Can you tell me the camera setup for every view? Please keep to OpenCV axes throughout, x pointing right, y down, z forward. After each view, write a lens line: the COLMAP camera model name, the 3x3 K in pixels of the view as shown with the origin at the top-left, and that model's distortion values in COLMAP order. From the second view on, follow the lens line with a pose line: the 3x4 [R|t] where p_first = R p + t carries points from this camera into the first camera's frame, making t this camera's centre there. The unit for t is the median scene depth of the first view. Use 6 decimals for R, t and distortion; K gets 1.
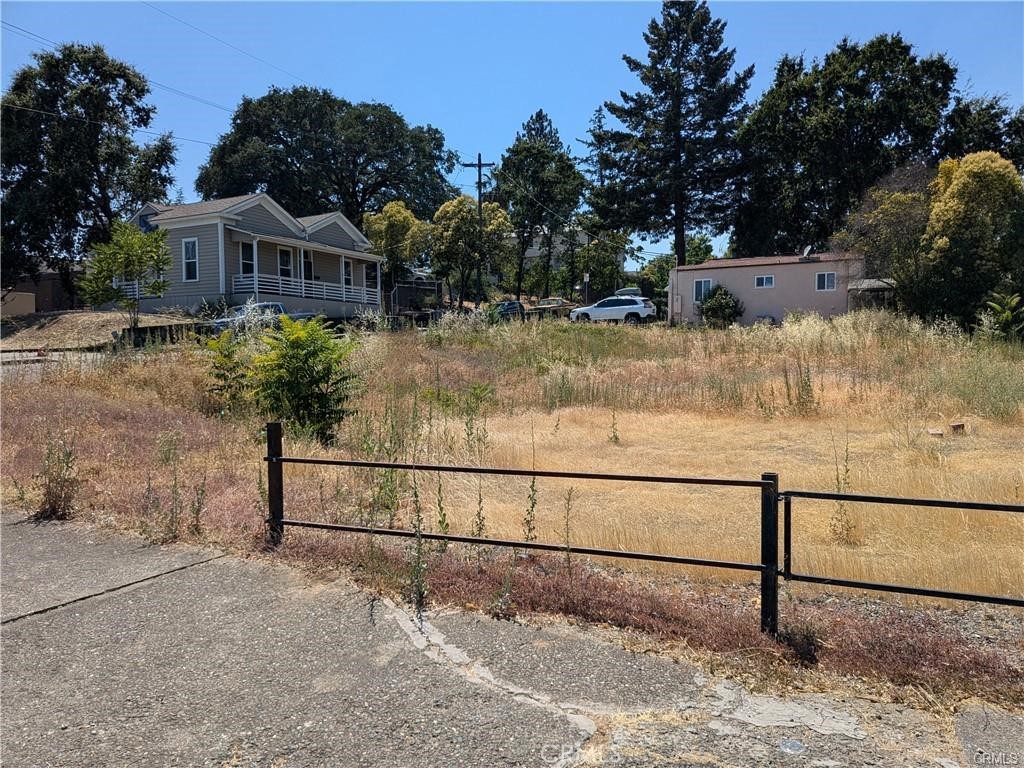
lens RADIAL K [[734.5, 0, 526.9], [0, 734.5, 401.1], [0, 0, 1]] dist [0.021912, -0.035413]
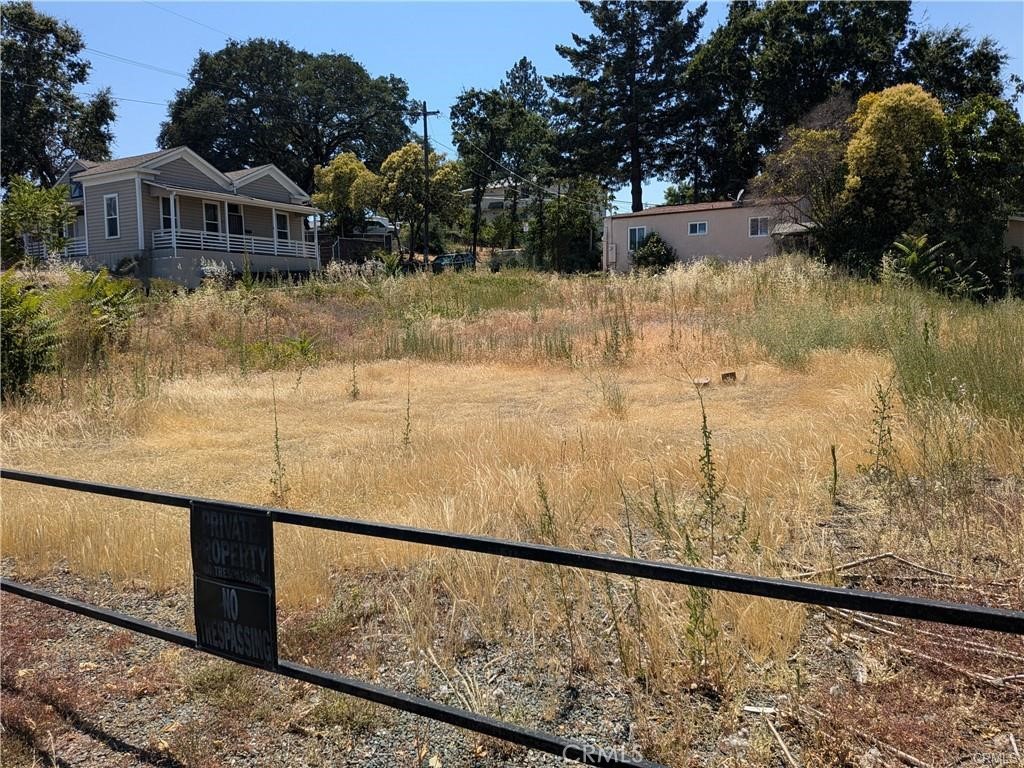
lens RADIAL K [[734.5, 0, 503.6], [0, 734.5, 378.4], [0, 0, 1]] dist [0.021912, -0.035413]
pose [[0.999381, -0.011244, -0.033339, 0.077135], [0.012309, 0.999414, 0.031931, 0.001113], [0.032961, -0.032322, 0.998934, 0.014851]]
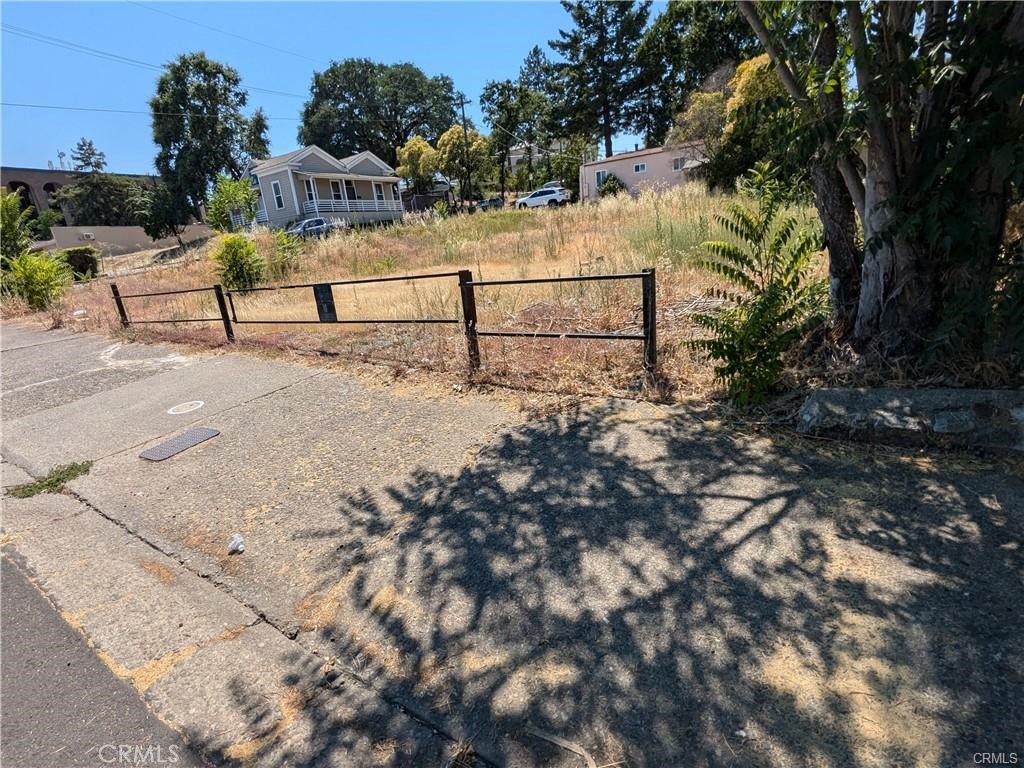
lens RADIAL K [[467.6, 0, 500.2], [0, 467.6, 385.1], [0, 0, 1]] dist [-0.000380, -0.000563]
pose [[0.990051, -0.058477, -0.127979, 0.109117], [0.088195, 0.966607, 0.240611, 0.008413], [0.109635, -0.249504, 0.962148, -0.041767]]
